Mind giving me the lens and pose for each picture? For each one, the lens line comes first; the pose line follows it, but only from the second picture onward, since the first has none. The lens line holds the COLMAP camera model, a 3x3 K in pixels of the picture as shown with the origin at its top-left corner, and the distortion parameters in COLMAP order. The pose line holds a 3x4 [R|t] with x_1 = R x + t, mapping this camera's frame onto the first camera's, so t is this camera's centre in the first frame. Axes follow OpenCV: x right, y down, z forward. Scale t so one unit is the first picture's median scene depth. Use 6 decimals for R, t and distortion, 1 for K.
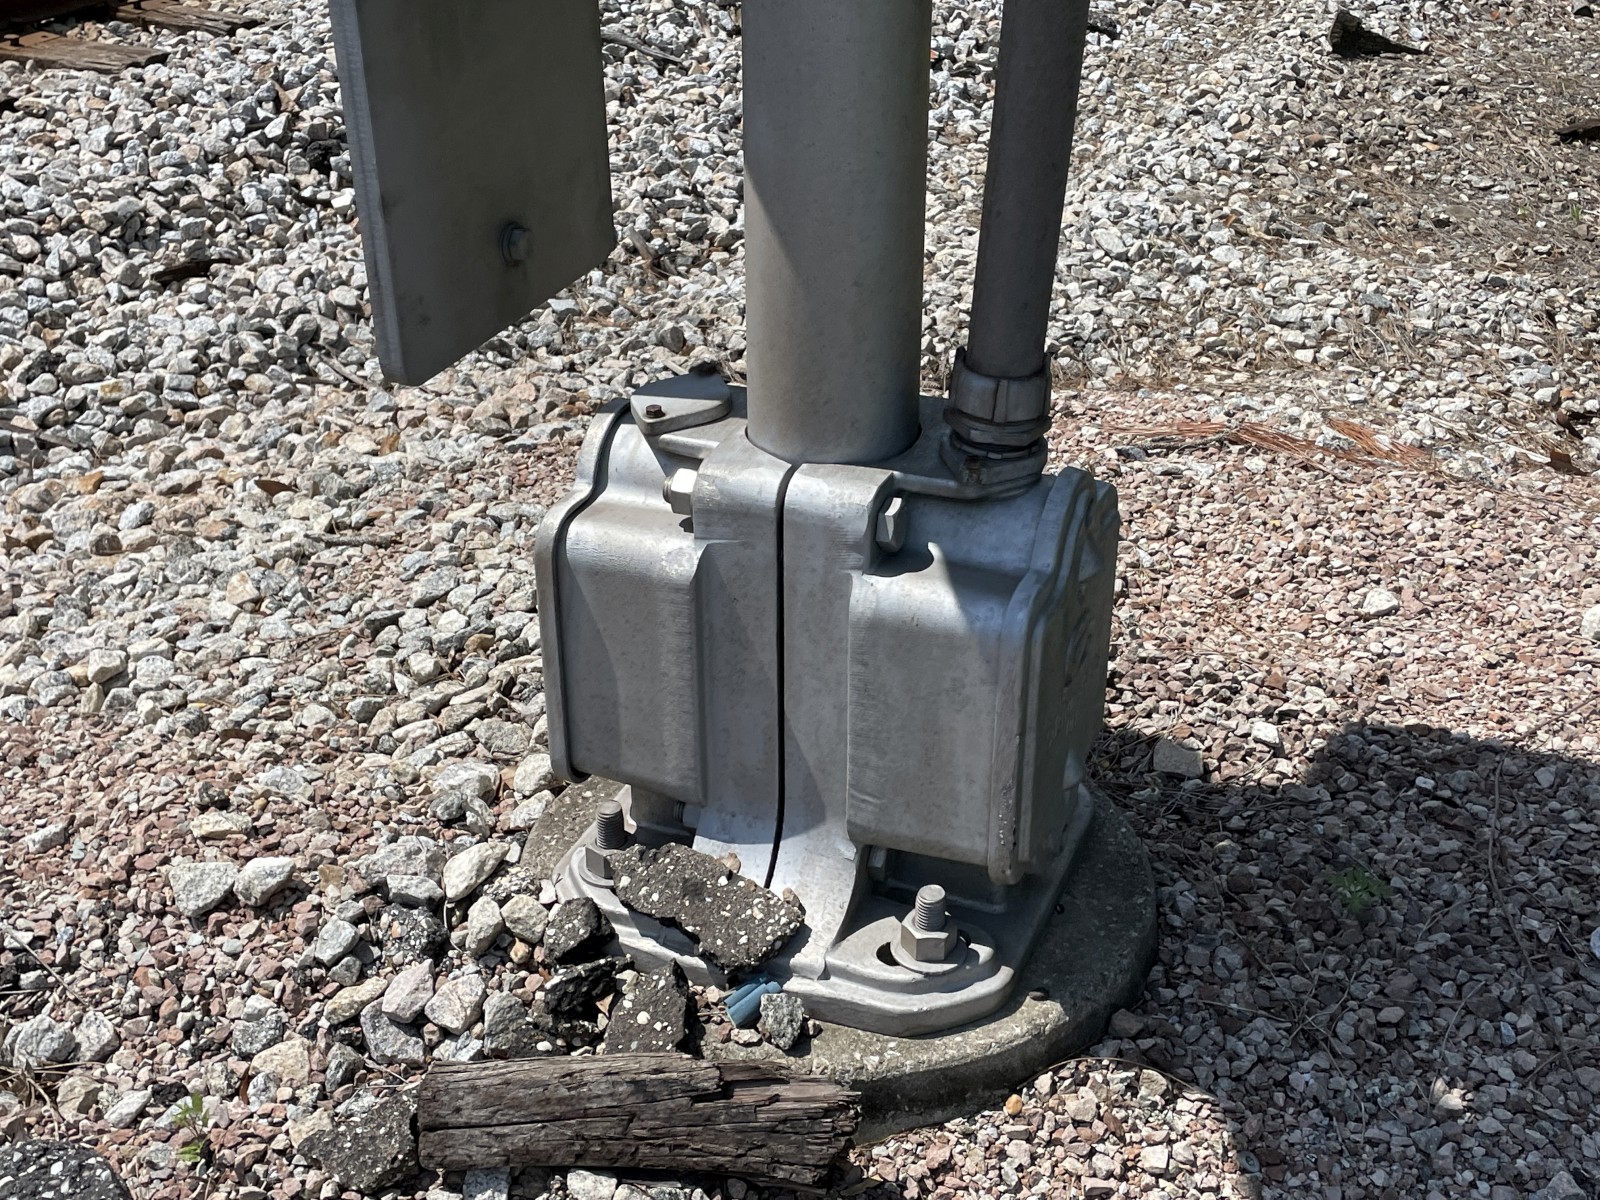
lens RADIAL K [[1963.6, 0, 800.0], [0, 1963.6, 600.0], [0, 0, 1]] dist [0.099371, 0.001547]
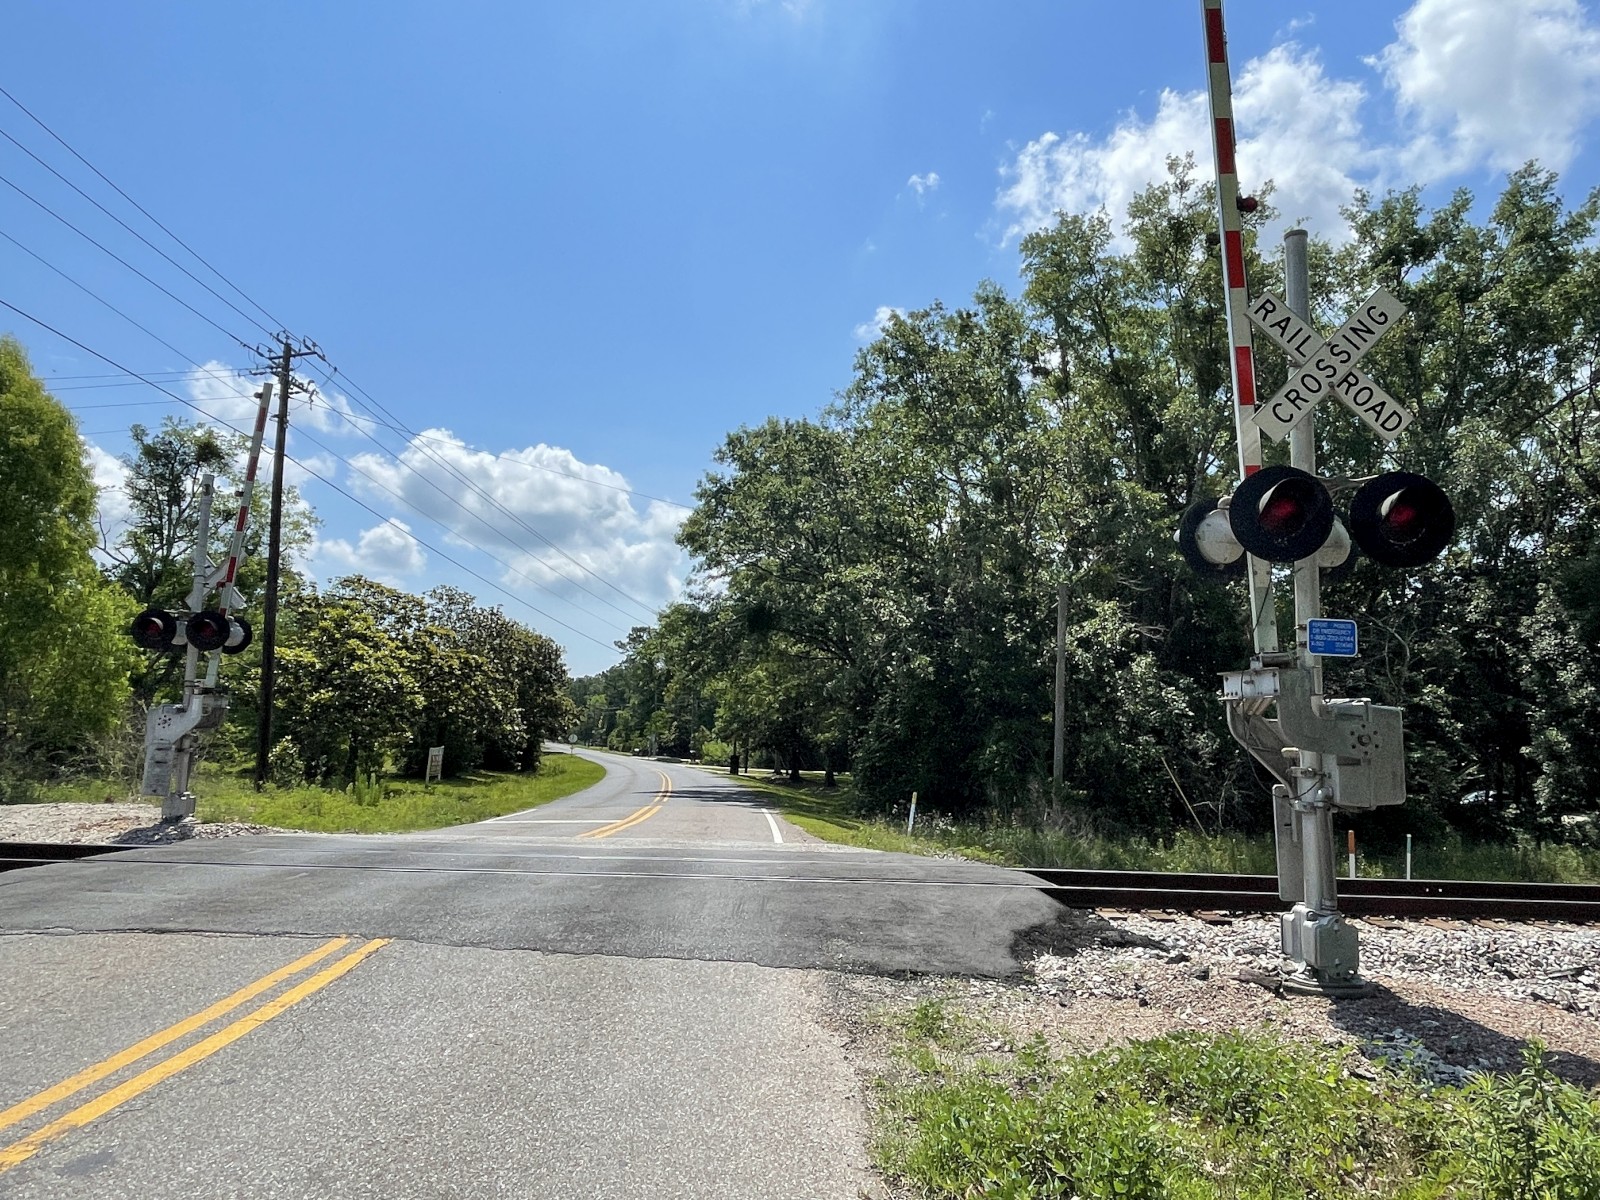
lens RADIAL K [[1040.9, 0, 807.9], [0, 1040.9, 595.8], [0, 0, 1]] dist [-0.006720, 0.000578]
pose [[0.413075, -0.104085, -0.904729, 0.918964], [-0.459300, 0.834037, -0.305656, 0.321312], [0.786392, 0.541801, 0.296713, -0.744570]]
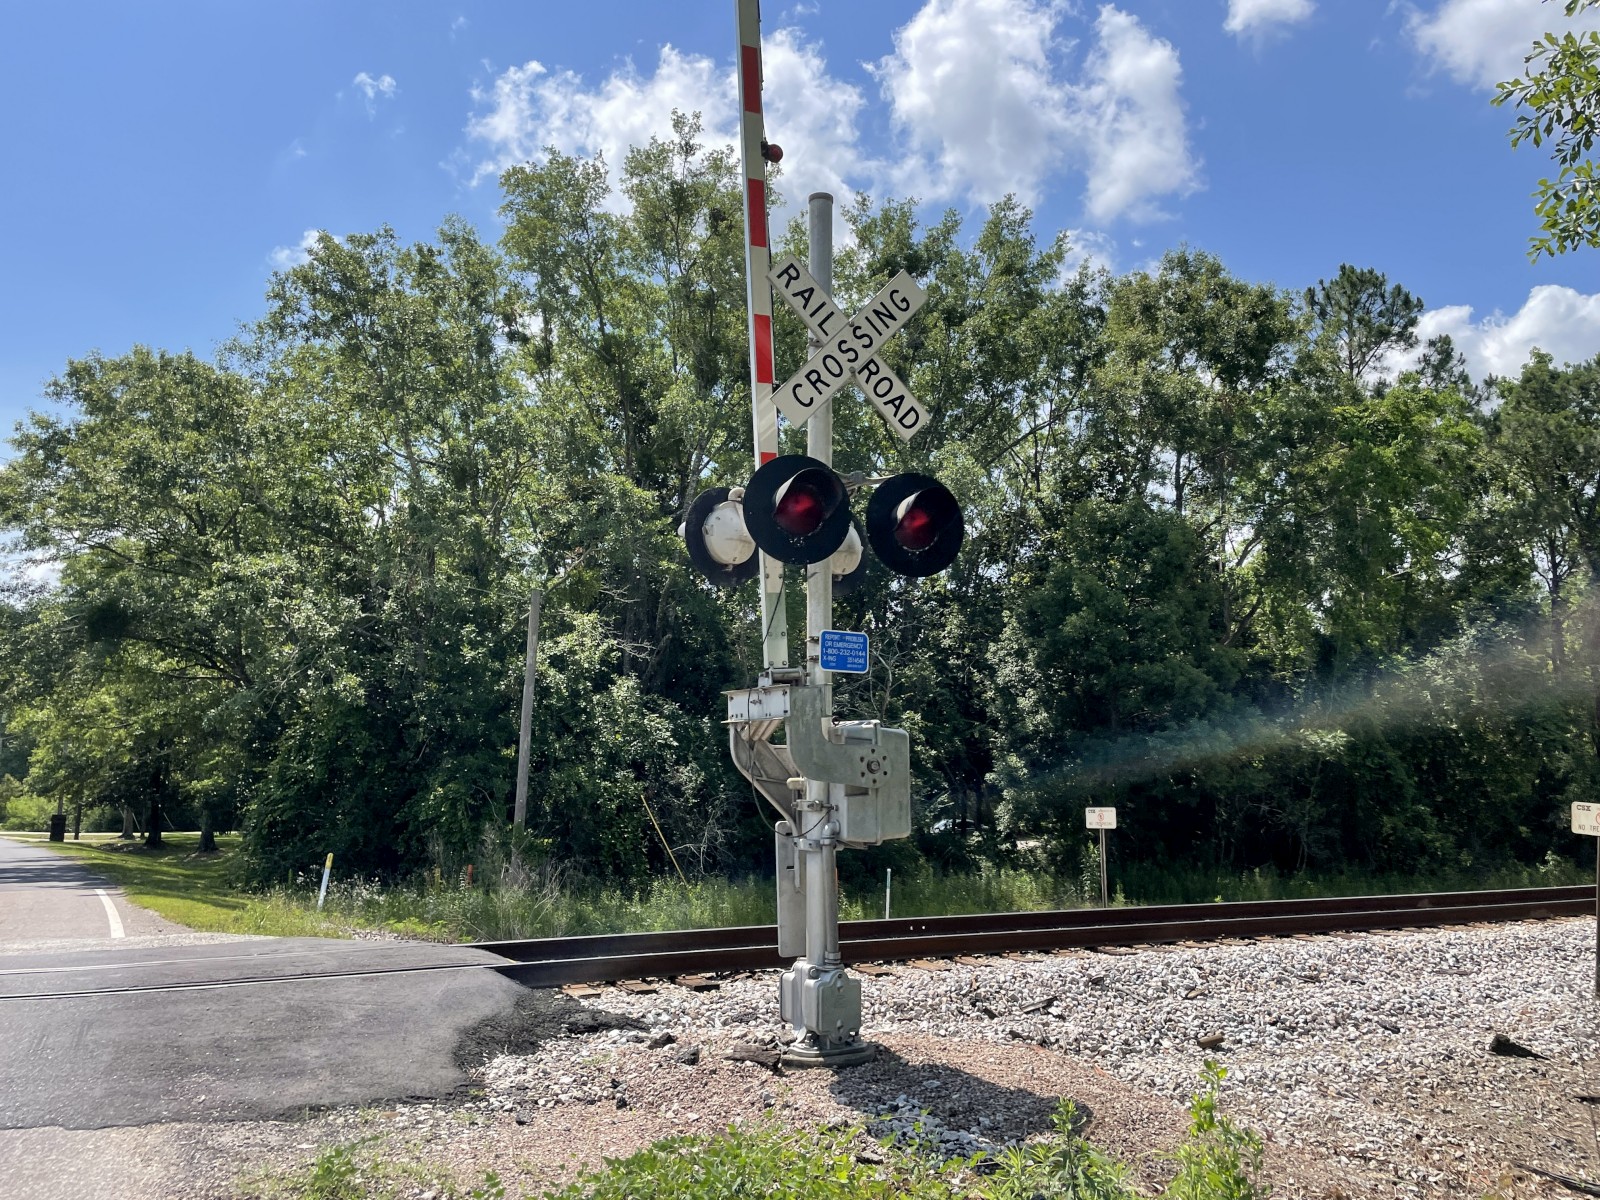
lens RADIAL K [[1207.3, 0, 807.9], [0, 1207.3, 589.9], [0, 0, 1]] dist [0.111275, -0.148507]
pose [[0.778496, -0.092175, -0.620845, 0.814957], [-0.303126, 0.810936, -0.500497, 0.295854], [0.549599, 0.577829, 0.603369, -0.687856]]
